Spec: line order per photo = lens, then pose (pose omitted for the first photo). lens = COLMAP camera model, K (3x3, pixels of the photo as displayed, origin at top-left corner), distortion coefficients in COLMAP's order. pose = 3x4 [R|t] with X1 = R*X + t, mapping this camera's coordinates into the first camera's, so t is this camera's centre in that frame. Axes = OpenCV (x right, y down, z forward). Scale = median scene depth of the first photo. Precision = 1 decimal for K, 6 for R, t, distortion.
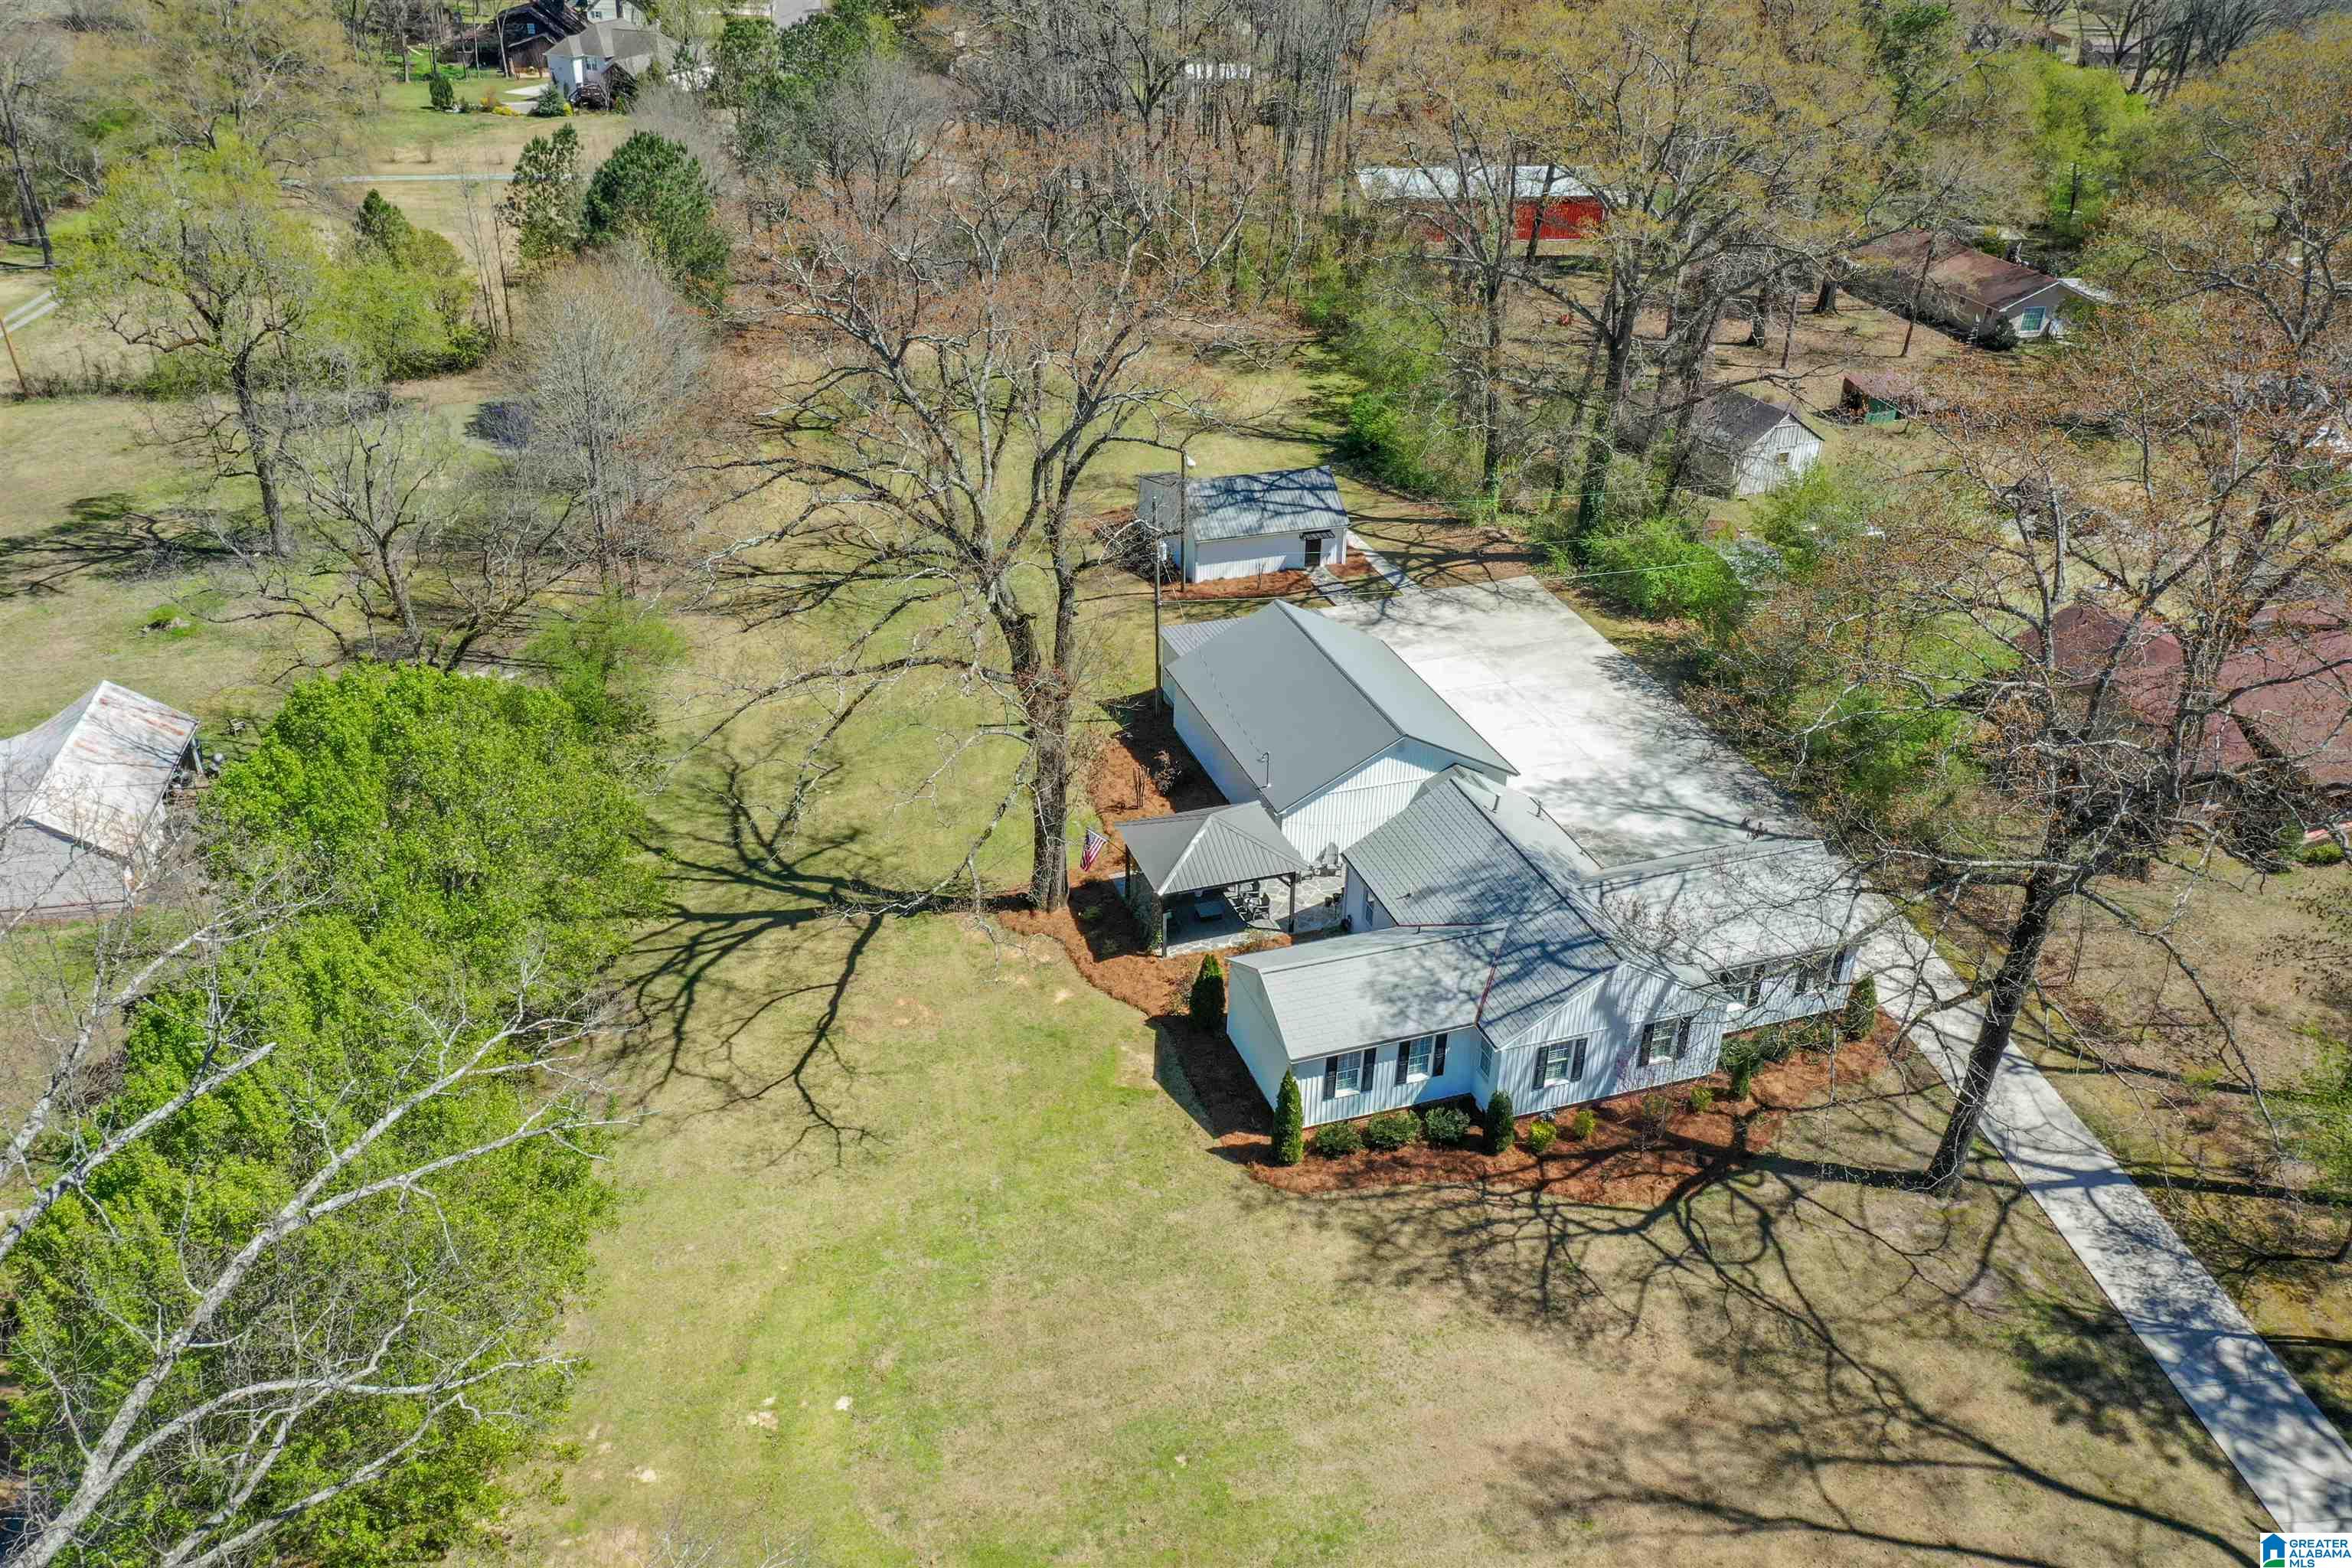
lens RADIAL K [[1875.5, 0, 1176.0], [0, 1875.5, 784.0], [0, 0, 1]] dist [-0.000800, 0.001448]
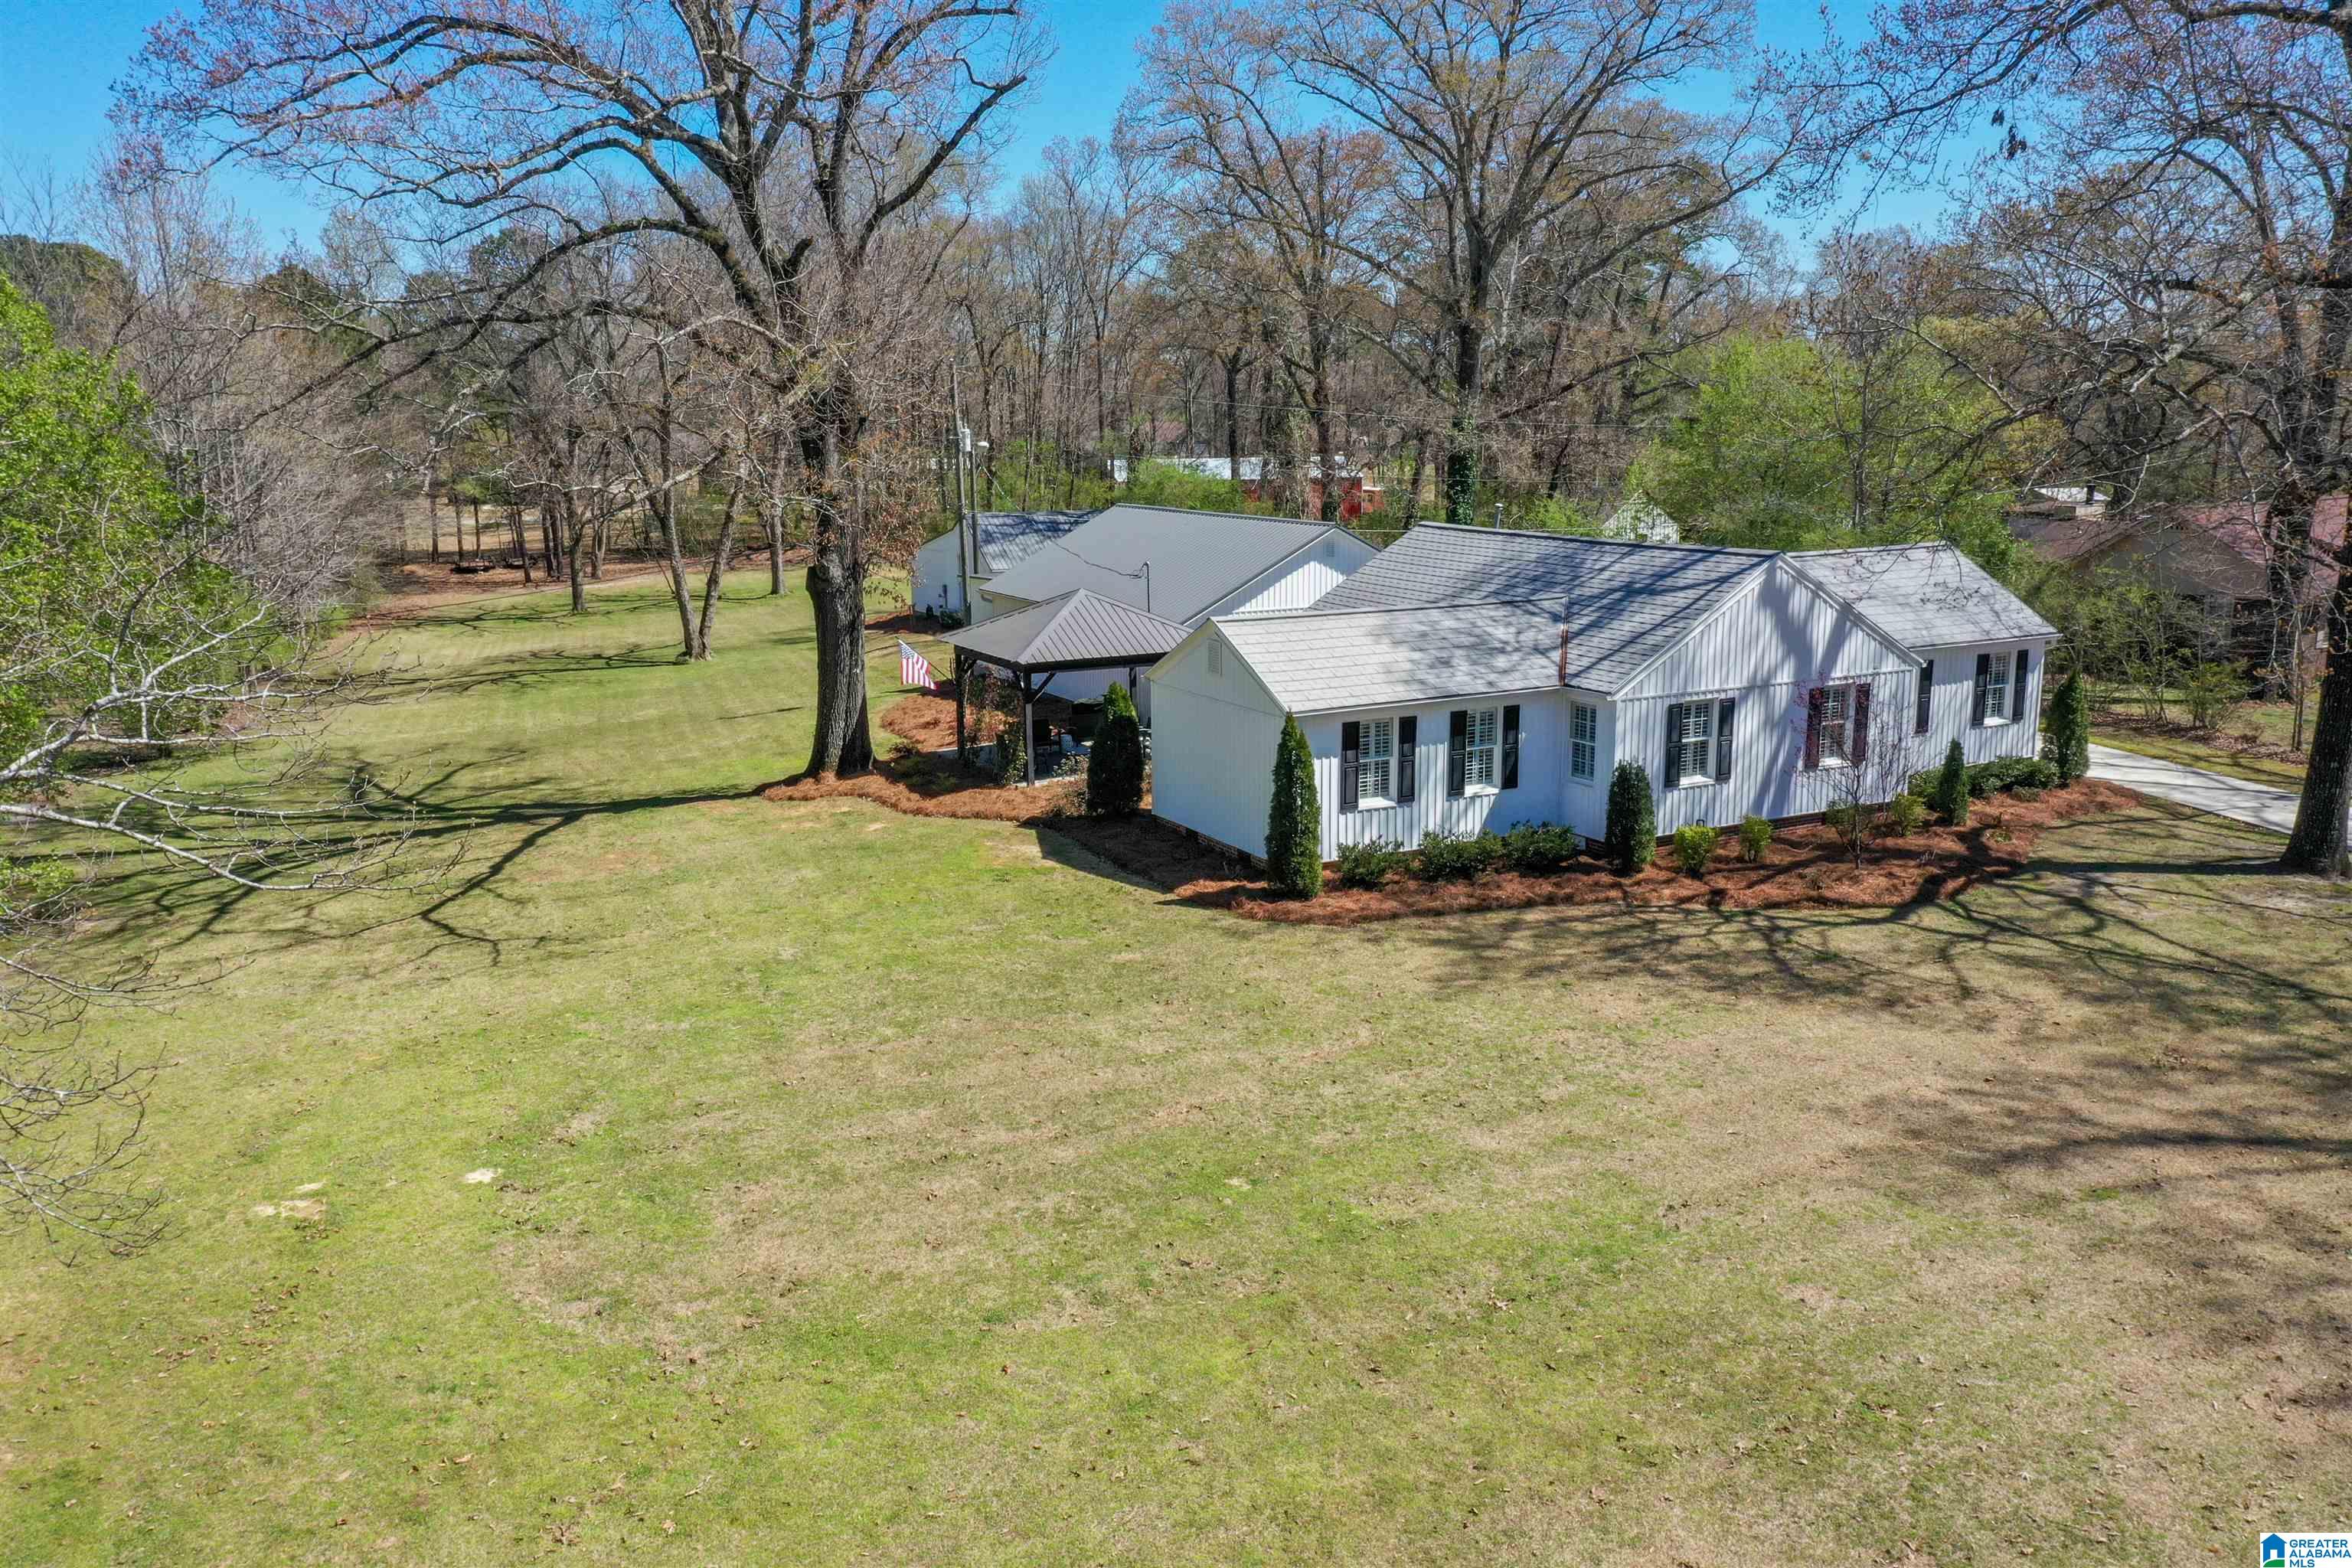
lens RADIAL K [[1874.7, 0, 1170.8], [0, 1874.7, 793.1], [0, 0, 1]] dist [0.002661, 0.005761]
pose [[0.987060, -0.060402, 0.148540, -0.063027], [0.102104, 0.951023, -0.291770, 0.330943], [-0.123642, 0.303161, 0.944884, 0.440786]]
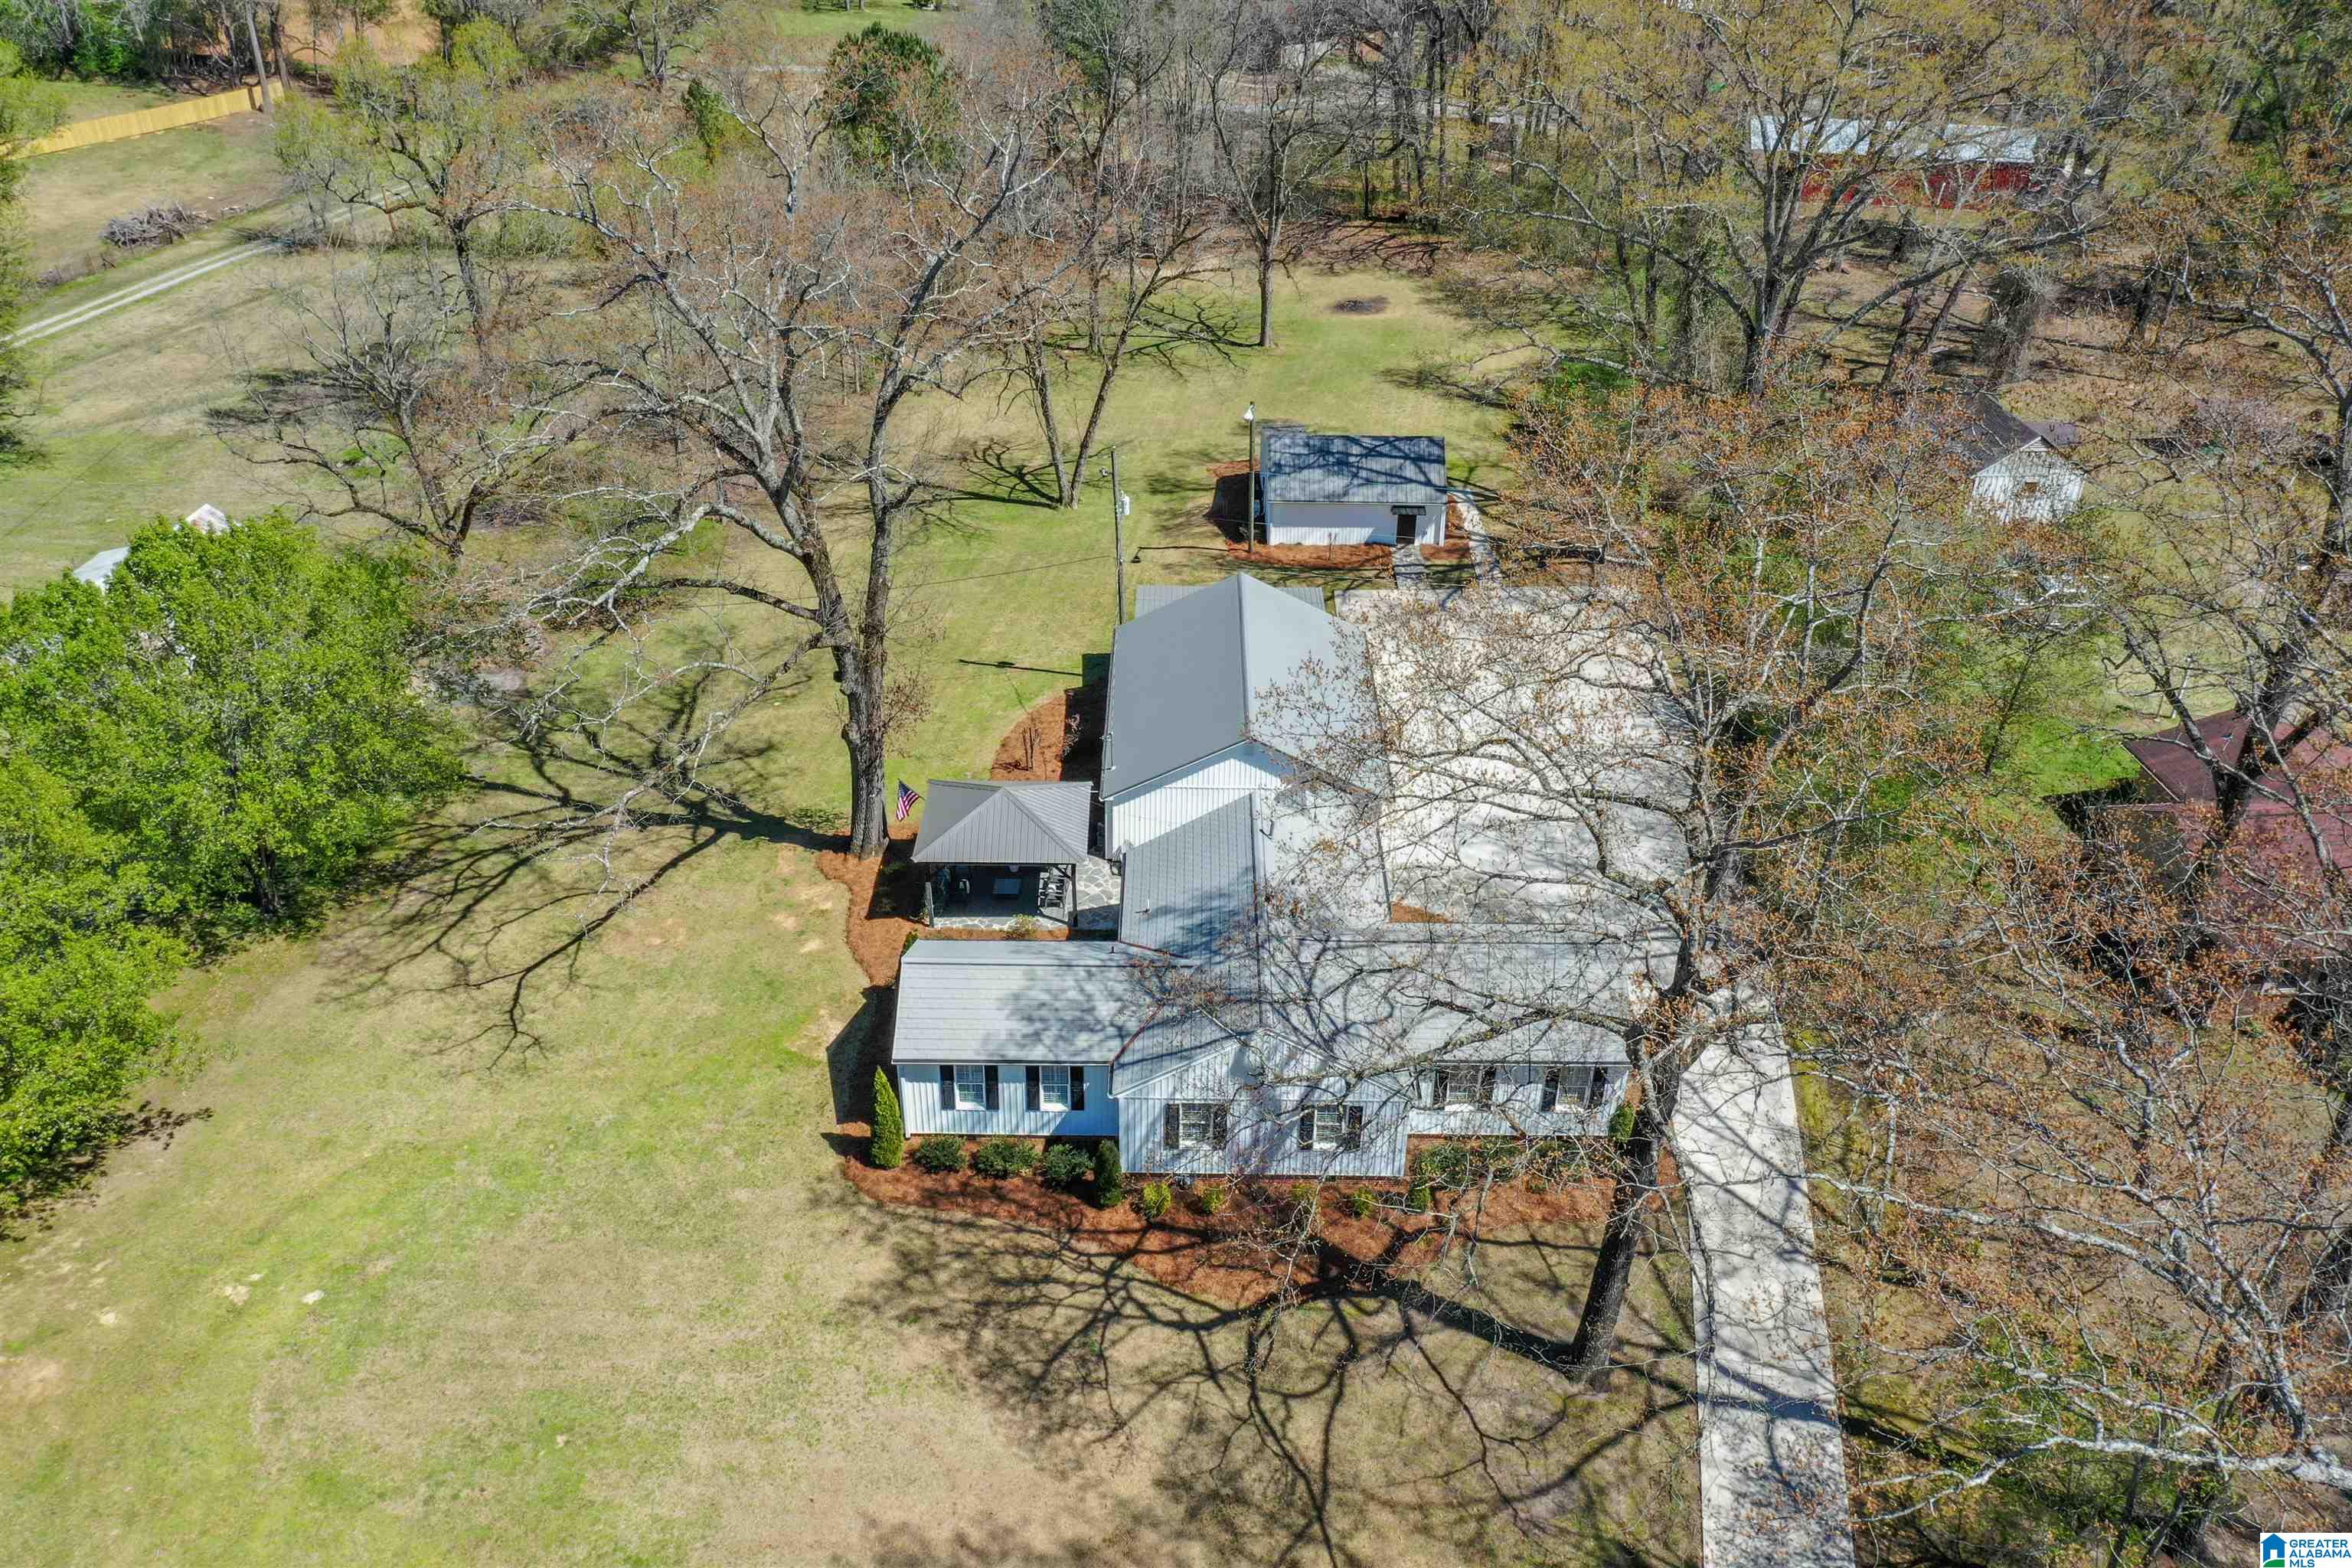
lens RADIAL K [[1875.5, 0, 1176.0], [0, 1875.5, 784.0], [0, 0, 1]] dist [-0.000800, 0.001448]
pose [[0.941875, 0.165654, -0.292284, 0.432238], [-0.154664, 0.986114, 0.060487, -0.064522], [0.298245, -0.011766, 0.954417, 0.148387]]
